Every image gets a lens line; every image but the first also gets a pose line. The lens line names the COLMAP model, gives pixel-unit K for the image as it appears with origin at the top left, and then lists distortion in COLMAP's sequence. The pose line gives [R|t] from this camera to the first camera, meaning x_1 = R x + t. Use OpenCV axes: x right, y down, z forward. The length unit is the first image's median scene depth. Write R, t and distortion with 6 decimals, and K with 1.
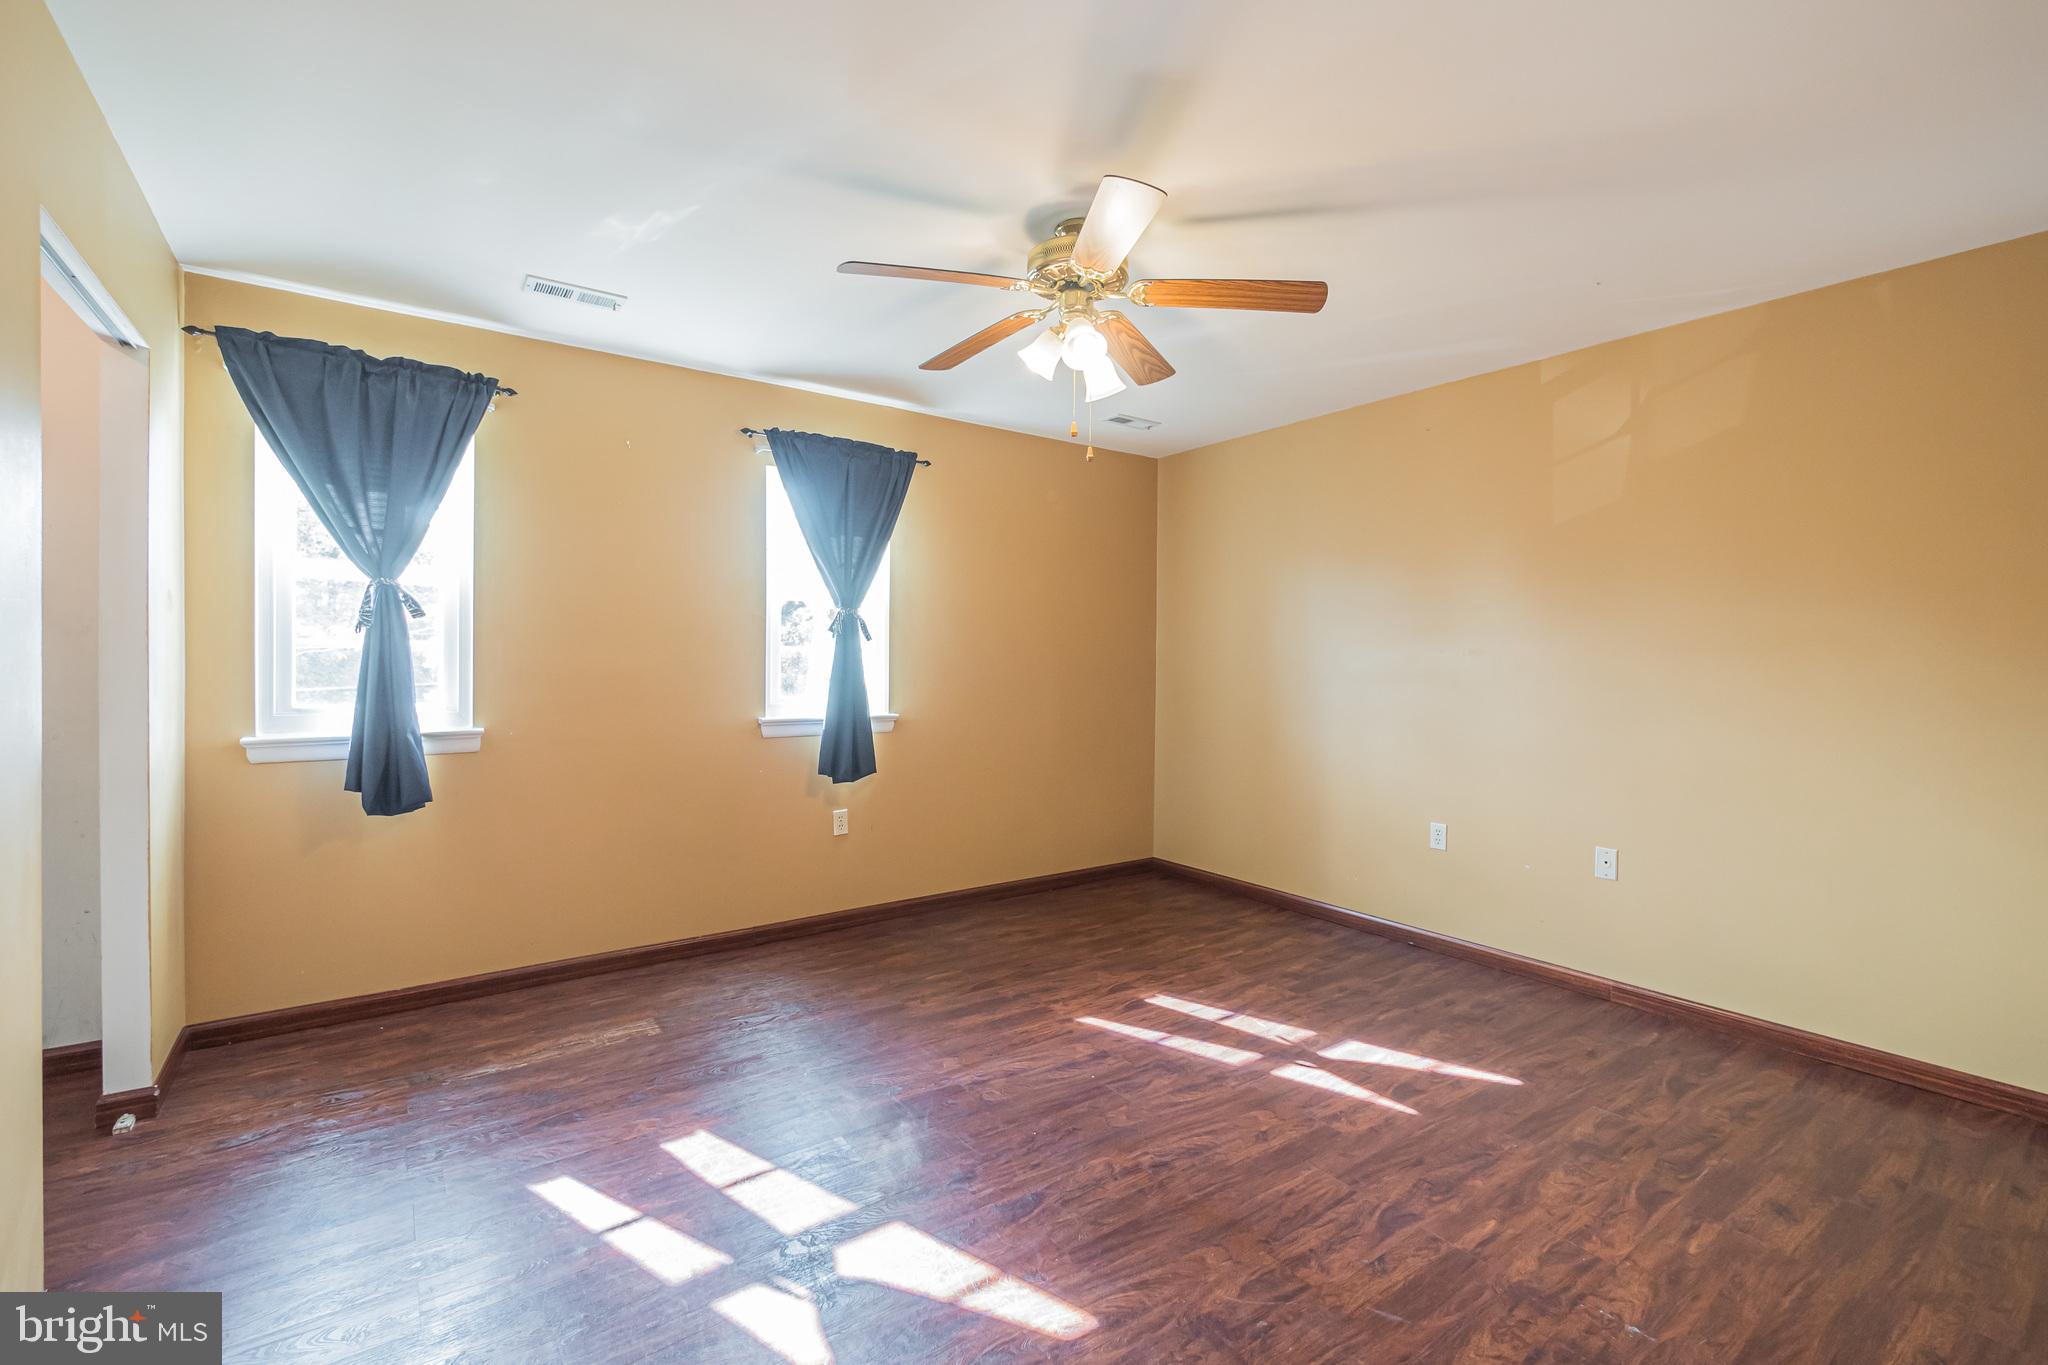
lens RADIAL K [[902.2, 0, 993.4], [0, 902.2, 661.8], [0, 0, 1]] dist [-0.003649, 0.000275]
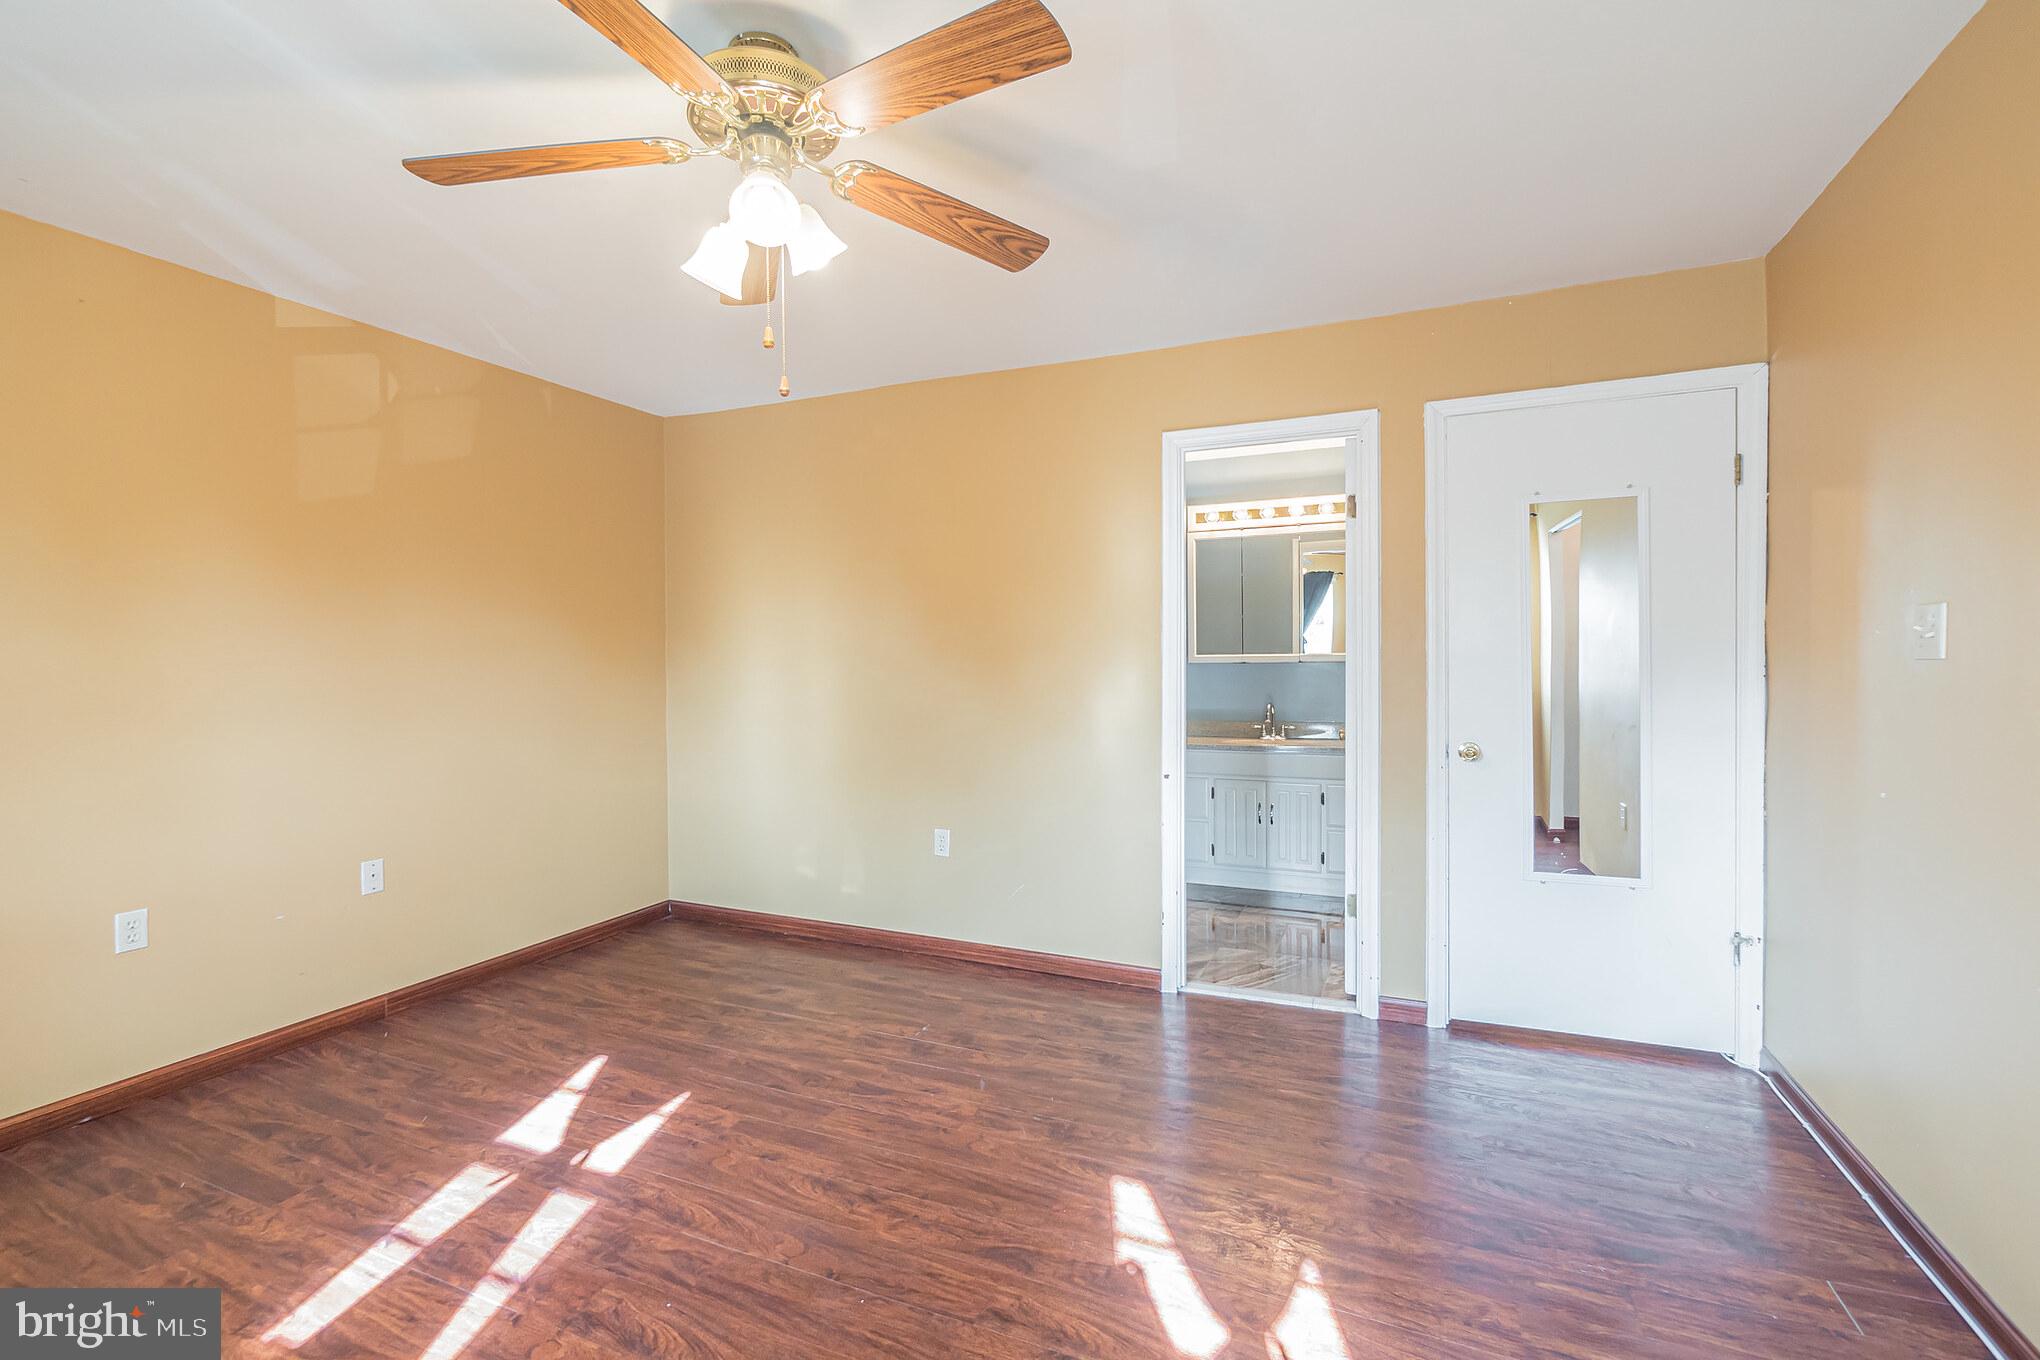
lens RADIAL K [[885.2, 0, 995.5], [0, 885.2, 668.0], [0, 0, 1]] dist [-0.006699, -0.000138]
pose [[-0.517745, -0.014217, 0.855417, -0.543559], [0.007914, 0.999740, 0.021406, -0.013197], [-0.855498, 0.017852, -0.517498, 1.106466]]
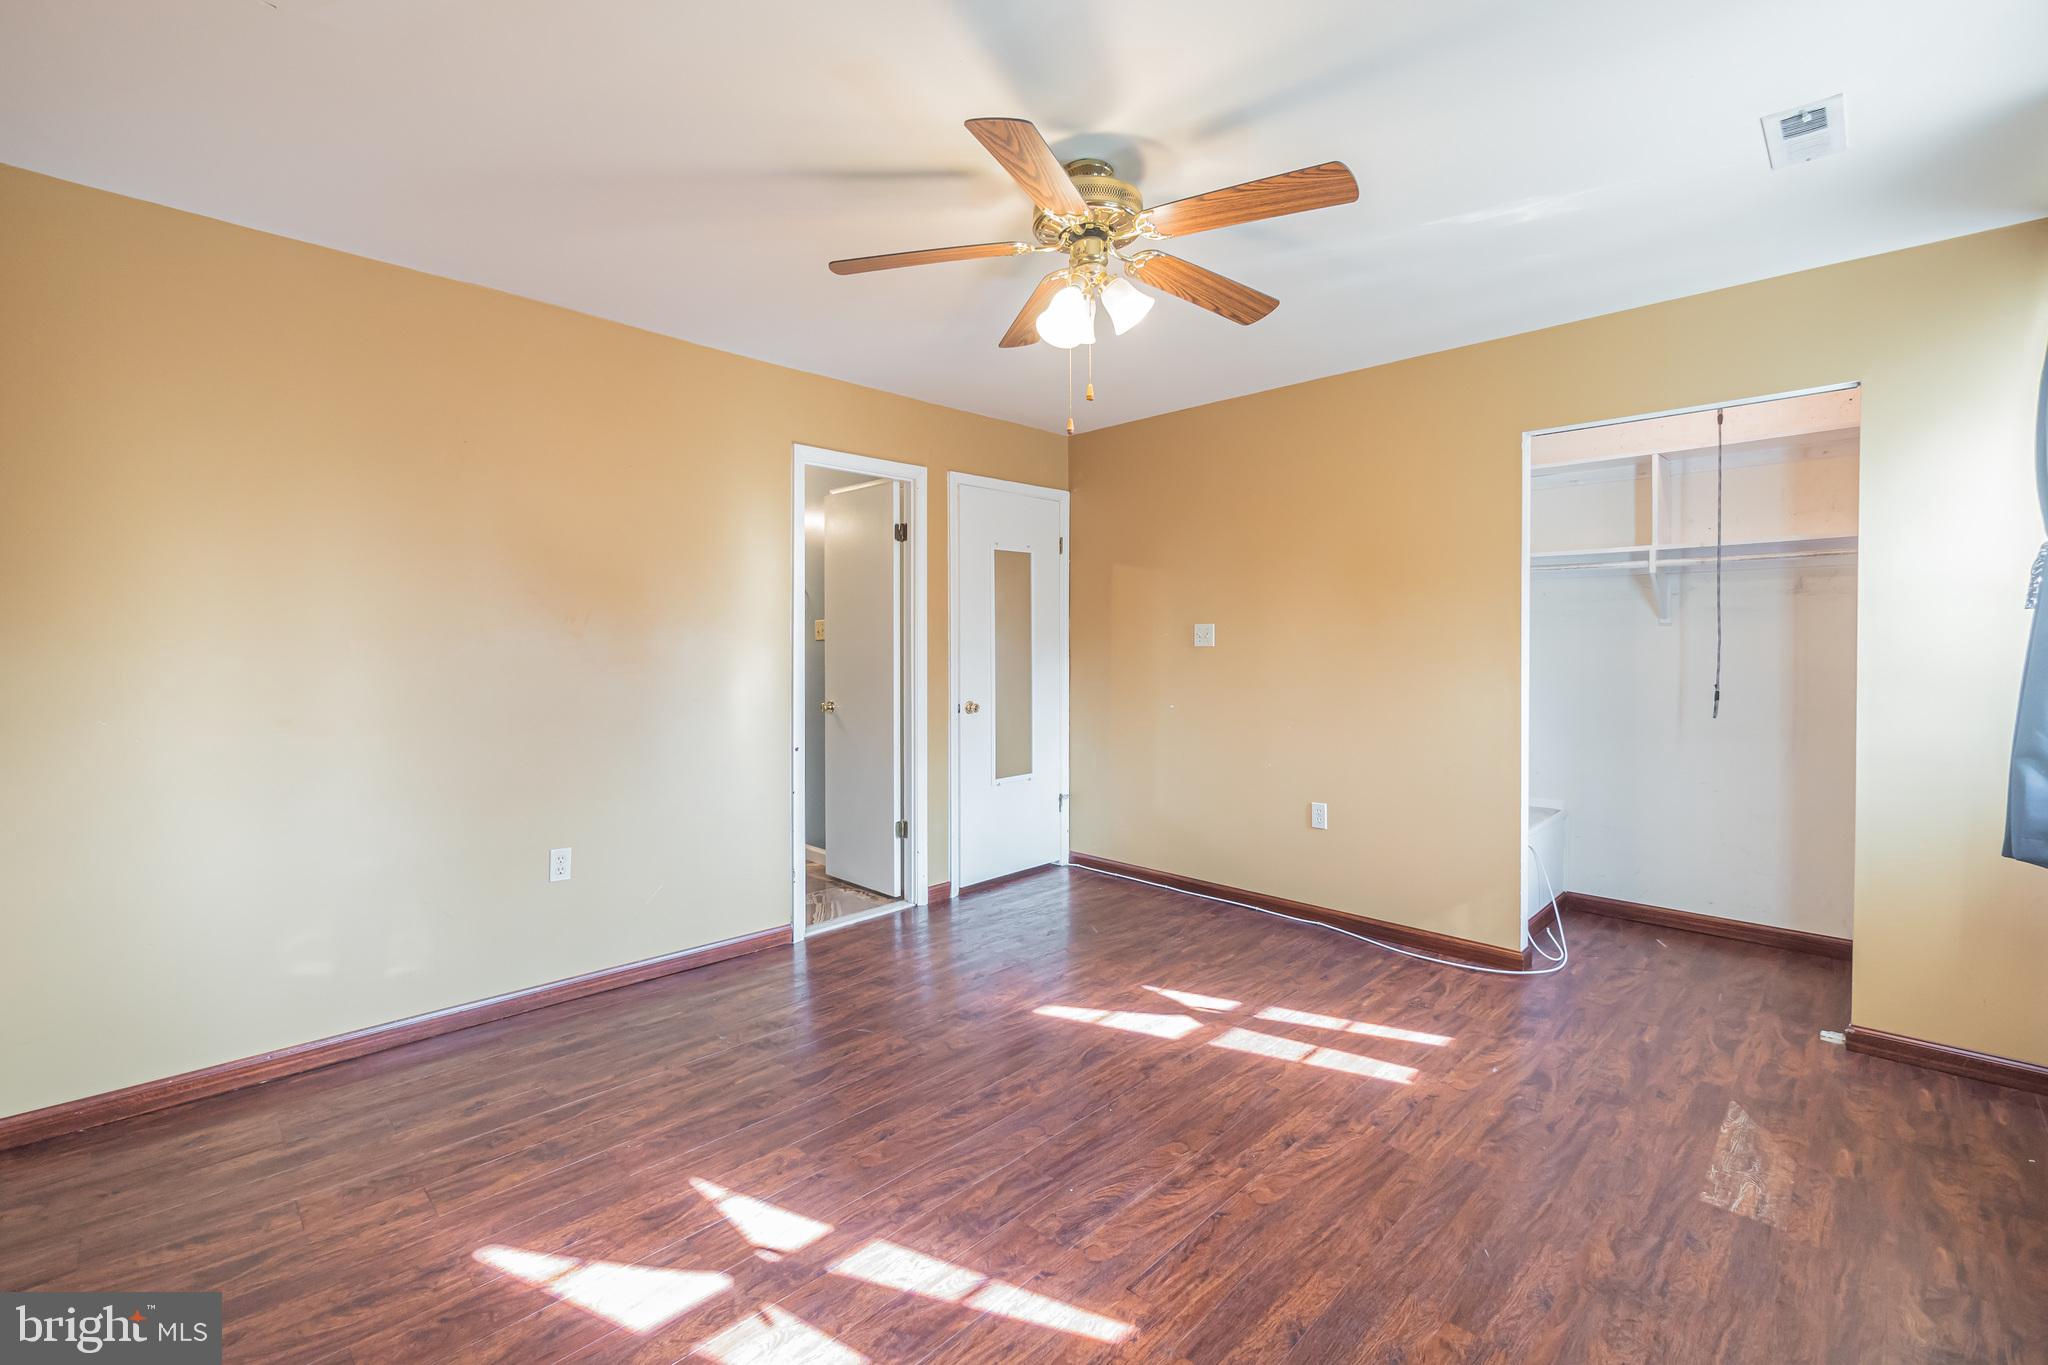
lens RADIAL K [[902.2, 0, 1037.0], [0, 902.2, 662.4], [0, 0, 1]] dist [-0.003649, 0.000275]
pose [[-0.979255, -0.006121, -0.202538, 0.295660], [-0.011425, 0.999621, 0.025028, -0.010494], [0.202308, 0.026822, -0.978955, 1.715911]]
